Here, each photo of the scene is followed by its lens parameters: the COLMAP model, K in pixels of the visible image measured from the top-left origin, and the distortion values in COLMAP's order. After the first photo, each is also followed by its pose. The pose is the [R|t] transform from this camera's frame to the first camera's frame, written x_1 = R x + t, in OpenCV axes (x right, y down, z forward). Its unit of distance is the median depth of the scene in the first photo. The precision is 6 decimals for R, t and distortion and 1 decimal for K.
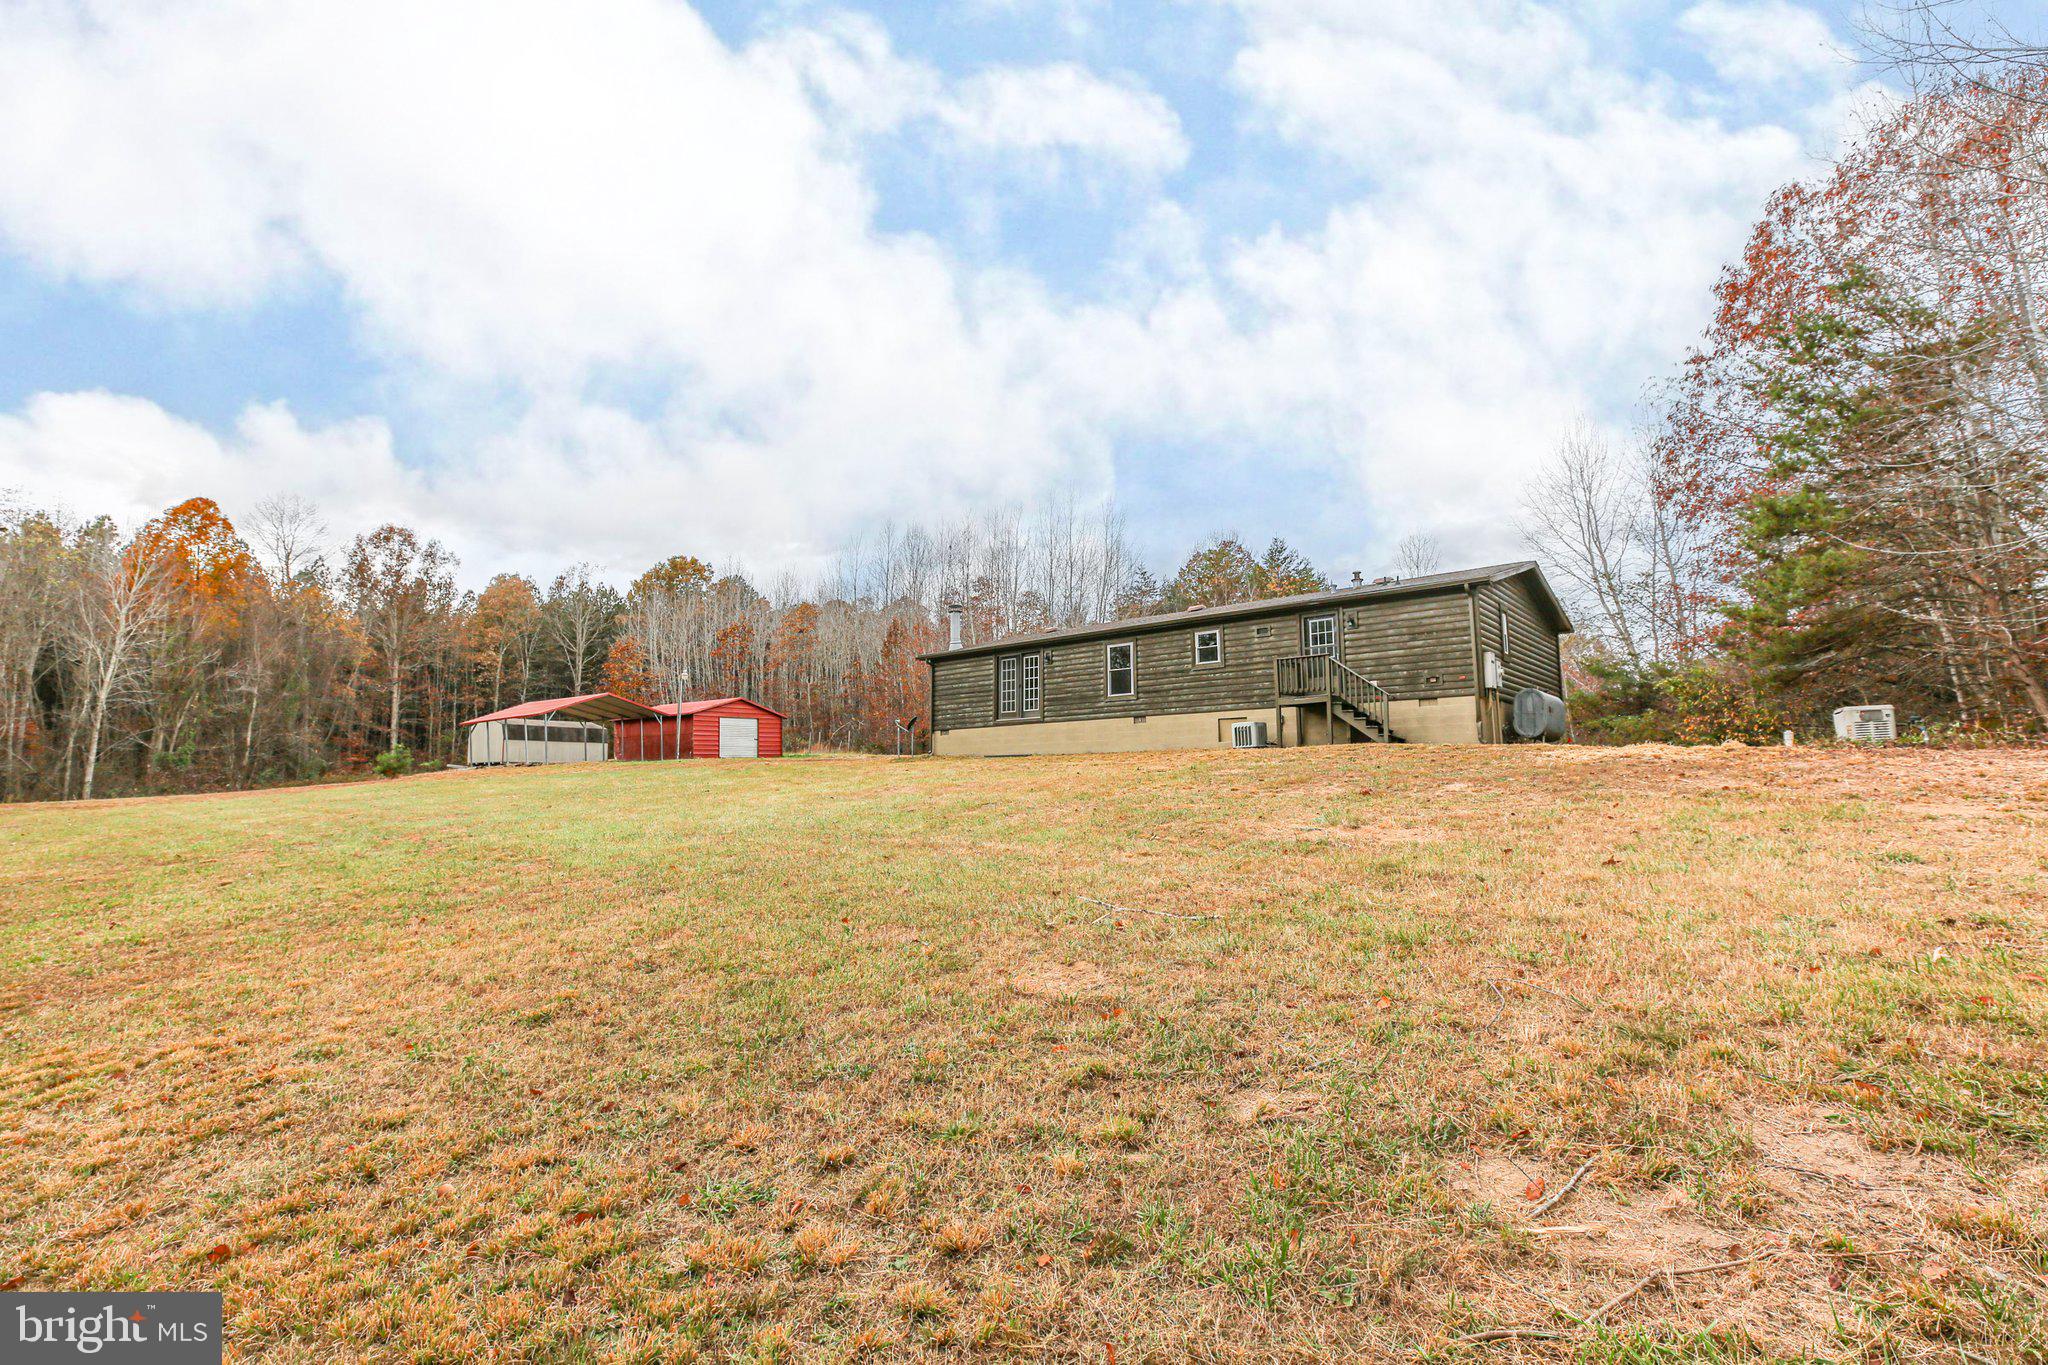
lens RADIAL K [[931.9, 0, 1024.0], [0, 931.9, 682.5], [0, 0, 1]] dist [0.009890, 0.000056]
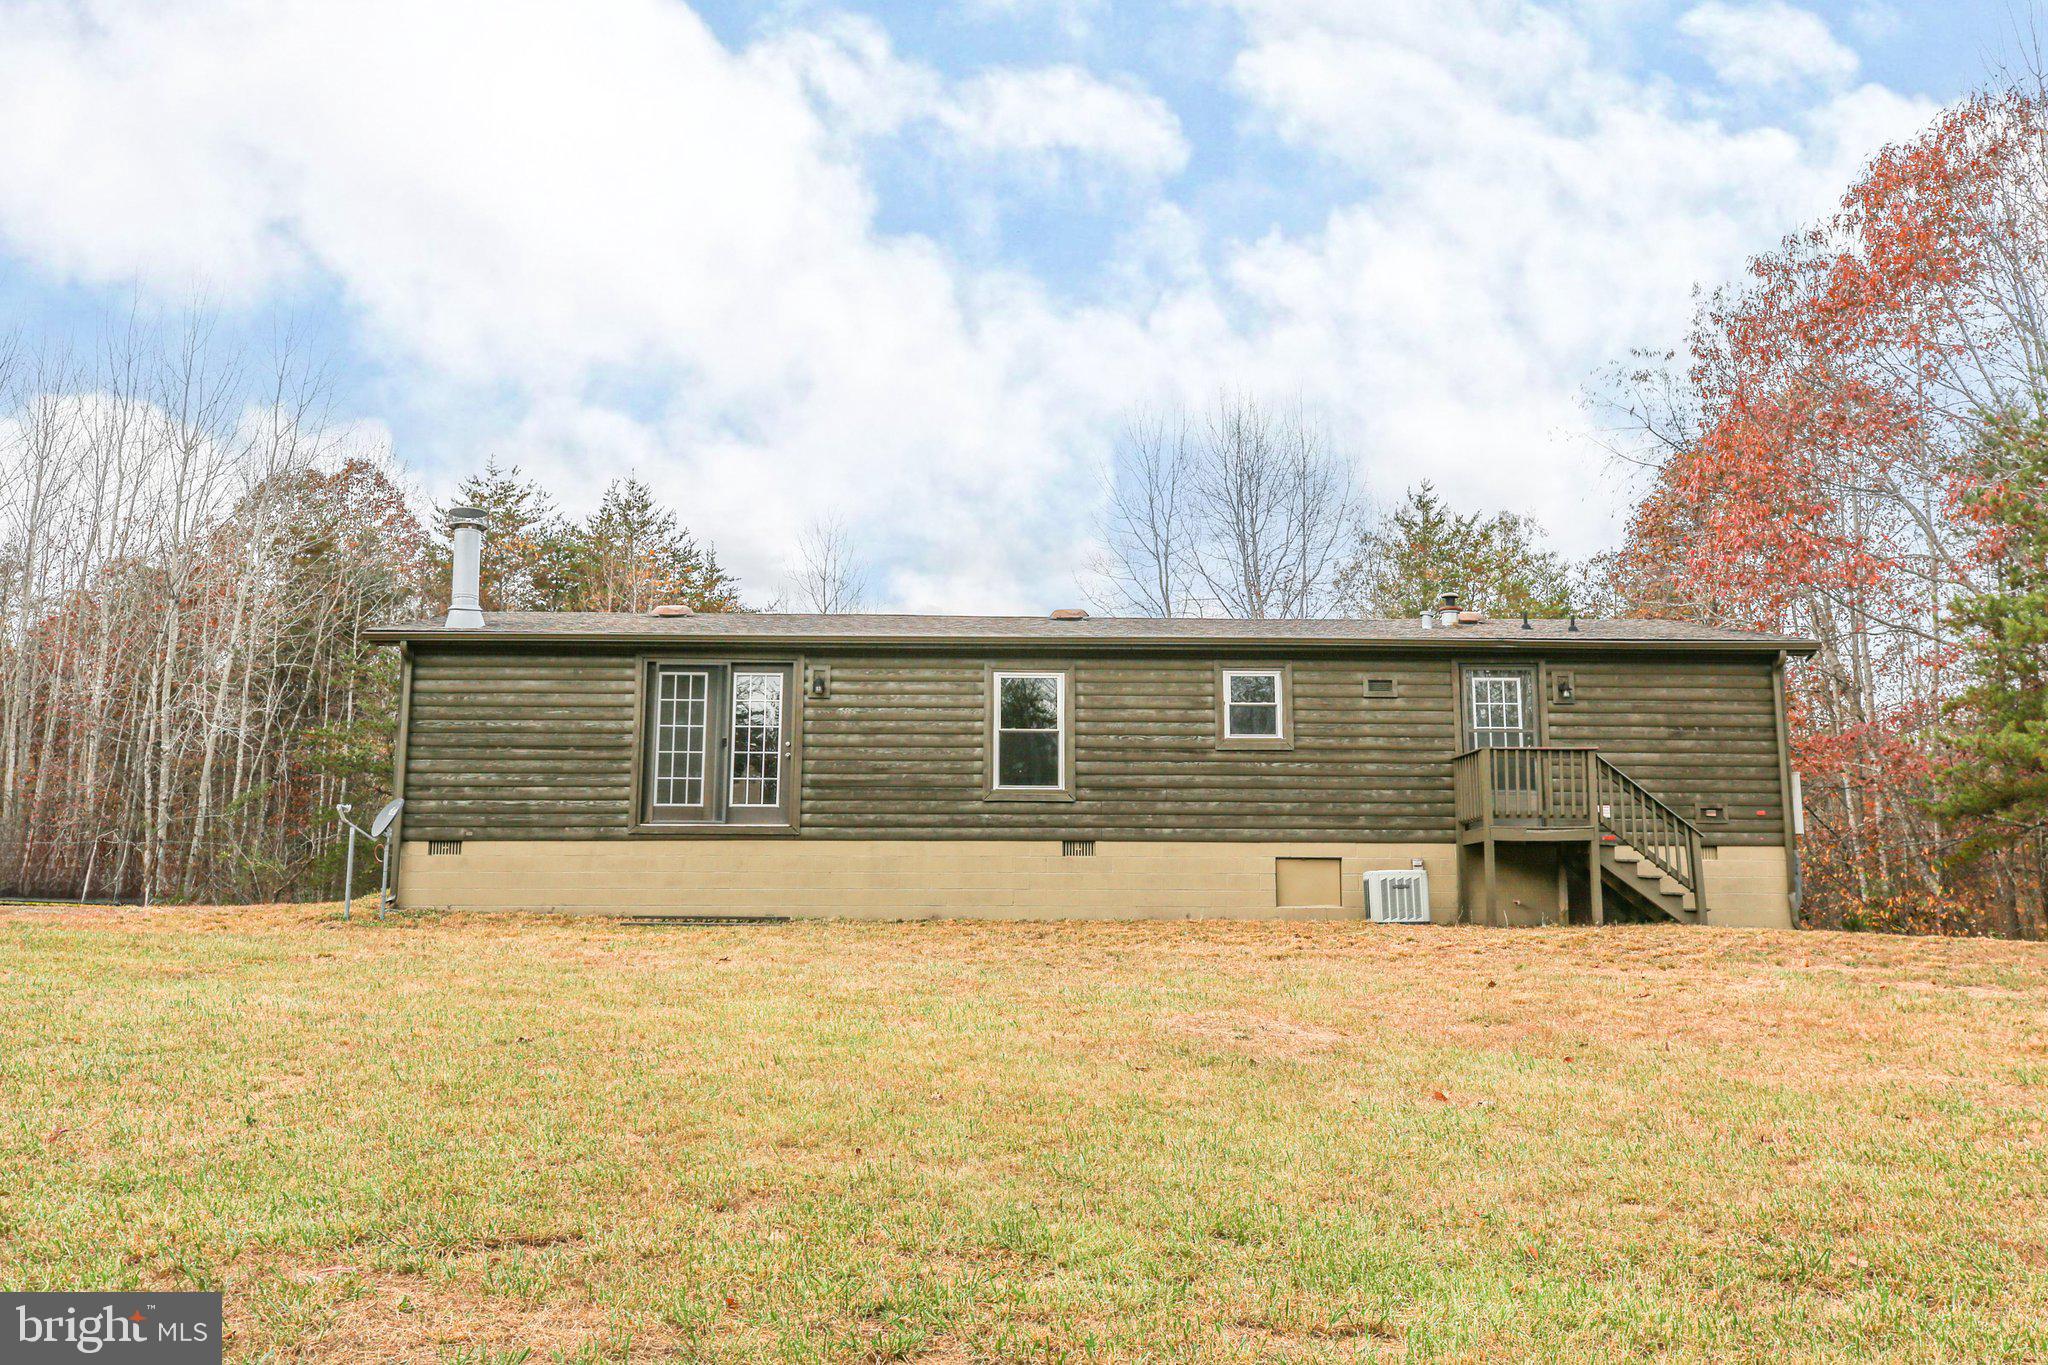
lens RADIAL K [[1673.7, 0, 1024.0], [0, 1673.7, 682.5], [0, 0, 1]] dist [0.008074, -0.002411]
pose [[0.753359, 0.127679, 0.645096, -0.418892], [-0.084093, 0.991621, -0.098058, 0.041968], [-0.652211, 0.019625, 0.757784, 0.411901]]
